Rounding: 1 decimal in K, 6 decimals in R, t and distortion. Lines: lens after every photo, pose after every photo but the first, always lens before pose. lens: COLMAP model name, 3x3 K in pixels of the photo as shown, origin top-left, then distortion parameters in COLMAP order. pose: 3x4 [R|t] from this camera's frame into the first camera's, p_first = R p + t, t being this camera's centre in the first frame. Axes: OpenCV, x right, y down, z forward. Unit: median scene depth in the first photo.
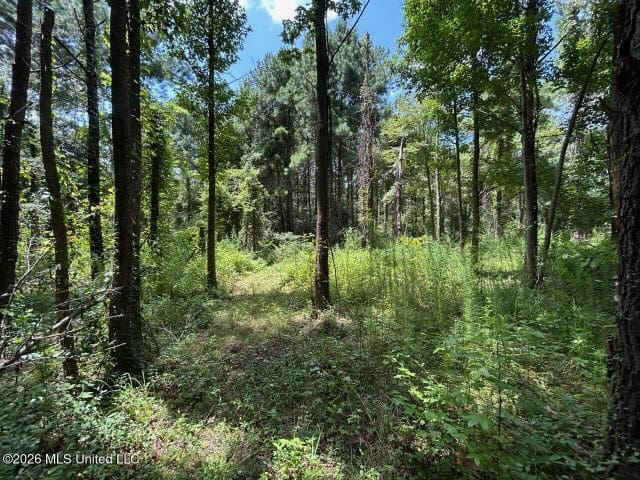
lens RADIAL K [[257.6, 0, 319.2], [0, 257.6, 239.7], [0, 0, 1]] dist [-0.002460, 0.000107]
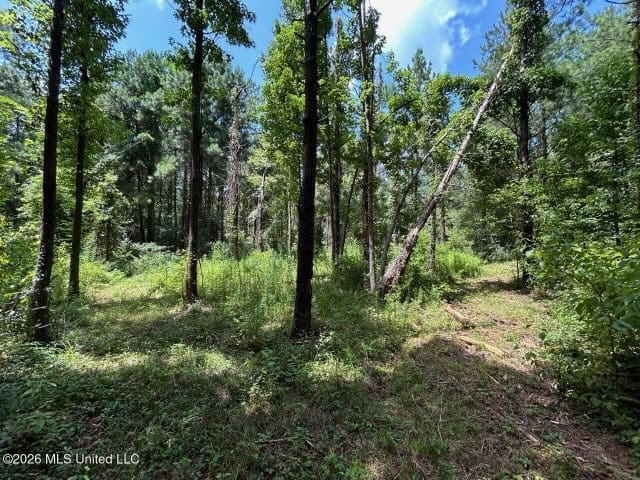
lens RADIAL K [[257.6, 0, 317.9], [0, 257.6, 238.1], [0, 0, 1]] dist [-0.002460, 0.000107]
pose [[0.886716, 0.032194, 0.461192, -0.009526], [-0.012137, 0.998850, -0.046392, -0.008892], [-0.462155, 0.035539, 0.886087, -0.163542]]
